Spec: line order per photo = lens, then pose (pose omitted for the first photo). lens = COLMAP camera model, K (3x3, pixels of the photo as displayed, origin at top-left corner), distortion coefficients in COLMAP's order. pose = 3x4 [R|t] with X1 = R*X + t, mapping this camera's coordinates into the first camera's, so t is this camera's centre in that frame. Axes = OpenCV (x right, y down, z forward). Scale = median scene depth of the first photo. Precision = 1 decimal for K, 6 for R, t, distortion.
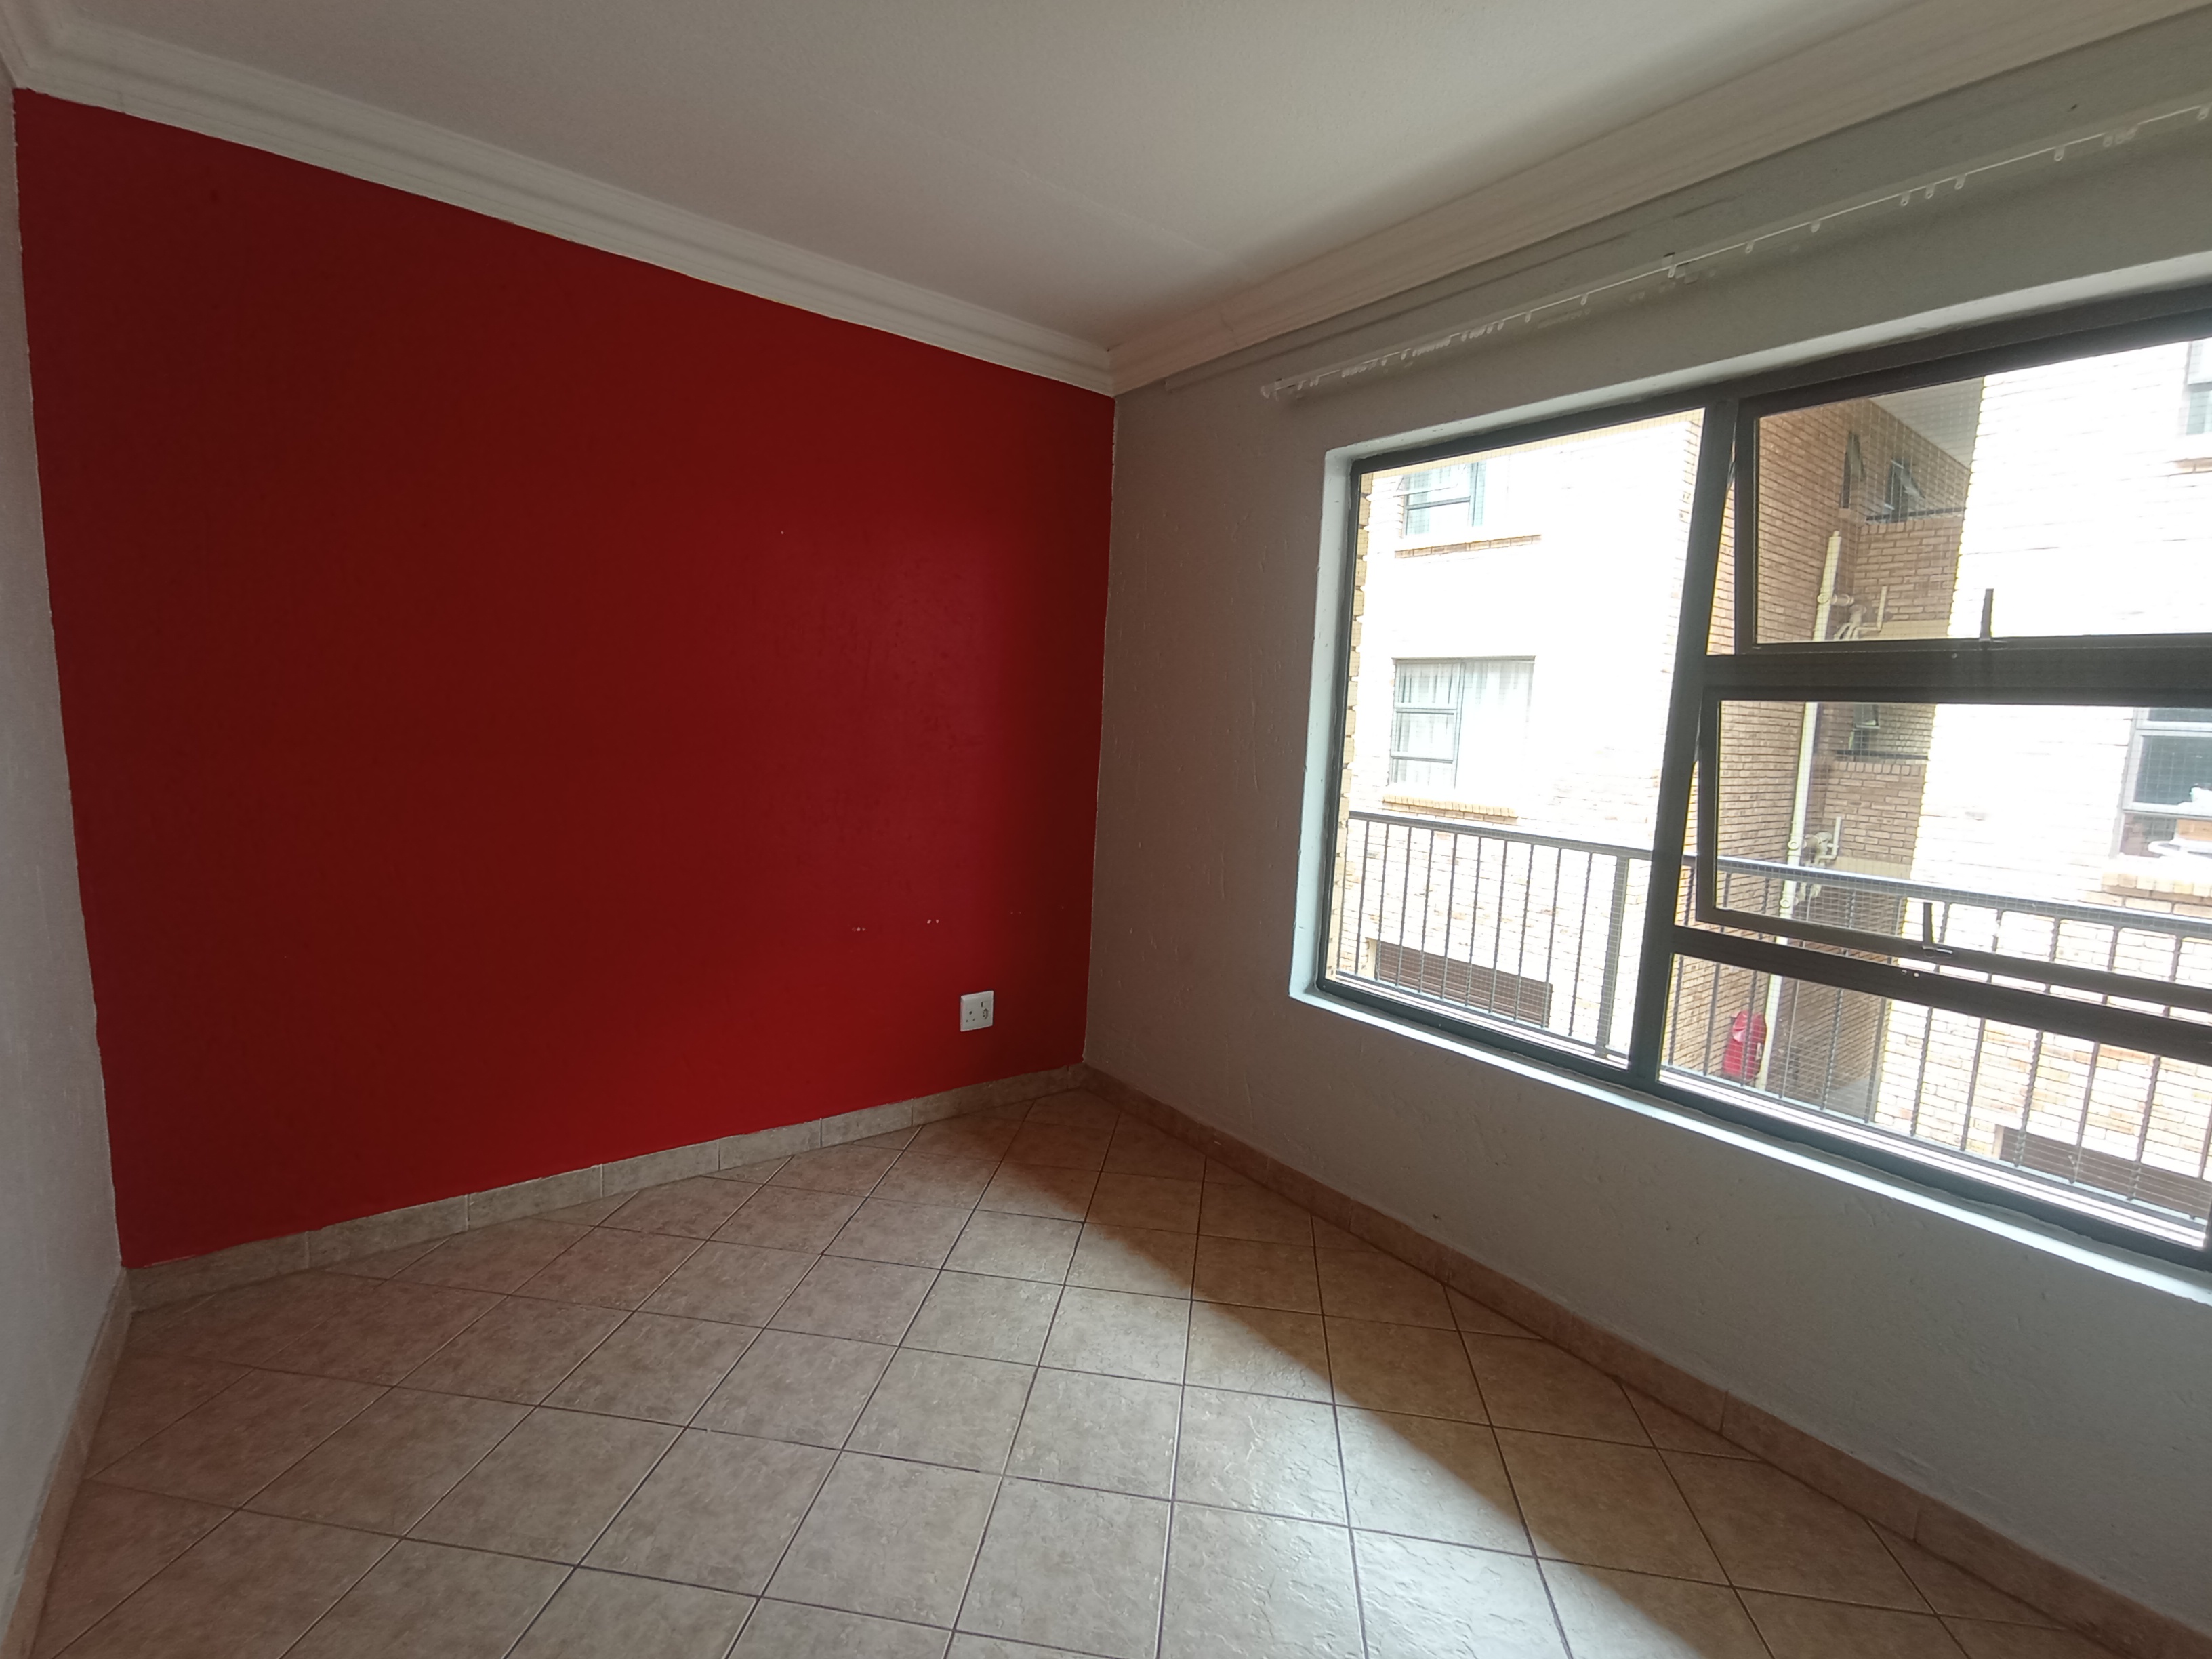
lens RADIAL K [[978.7, 0, 1102.0], [0, 978.7, 832.3], [0, 0, 1]] dist [-0.000630, 0.000146]
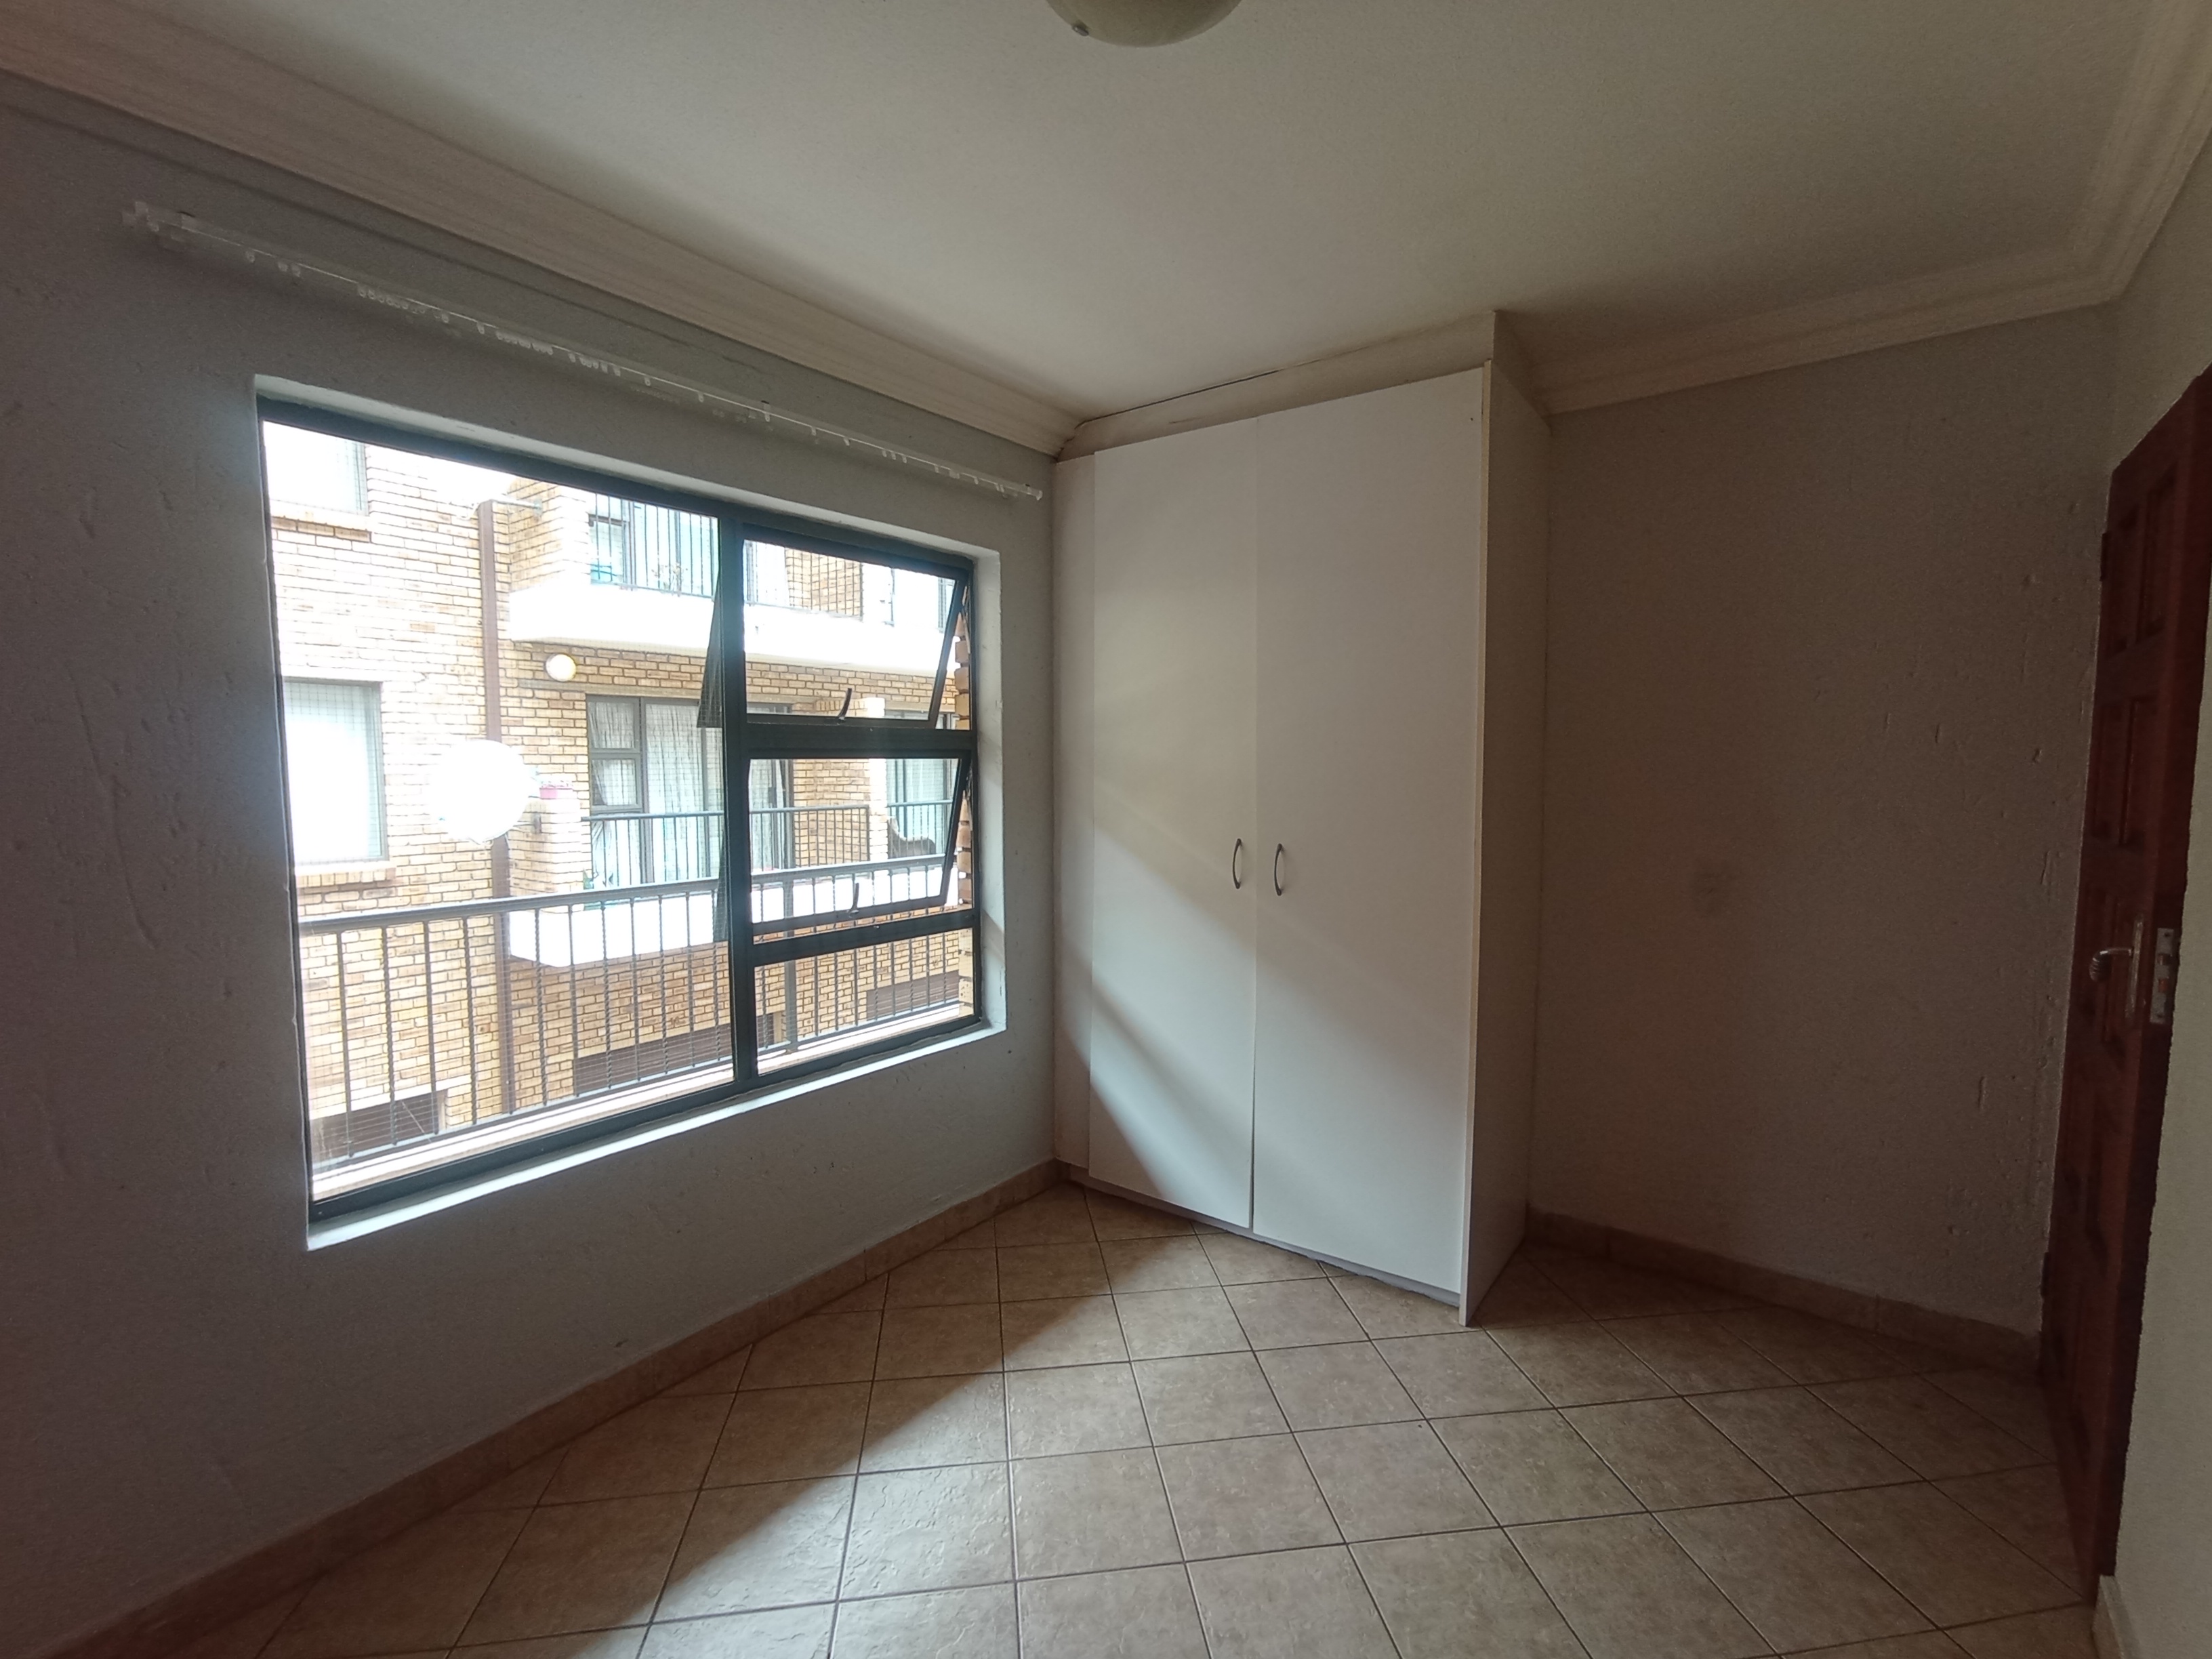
lens RADIAL K [[978.7, 0, 1102.0], [0, 978.7, 832.3], [0, 0, 1]] dist [-0.000630, 0.000146]
pose [[-0.263028, -0.103603, 0.959209, -0.703190], [0.117579, 0.983364, 0.138454, -0.162996], [-0.957597, 0.149200, -0.246471, 0.892640]]
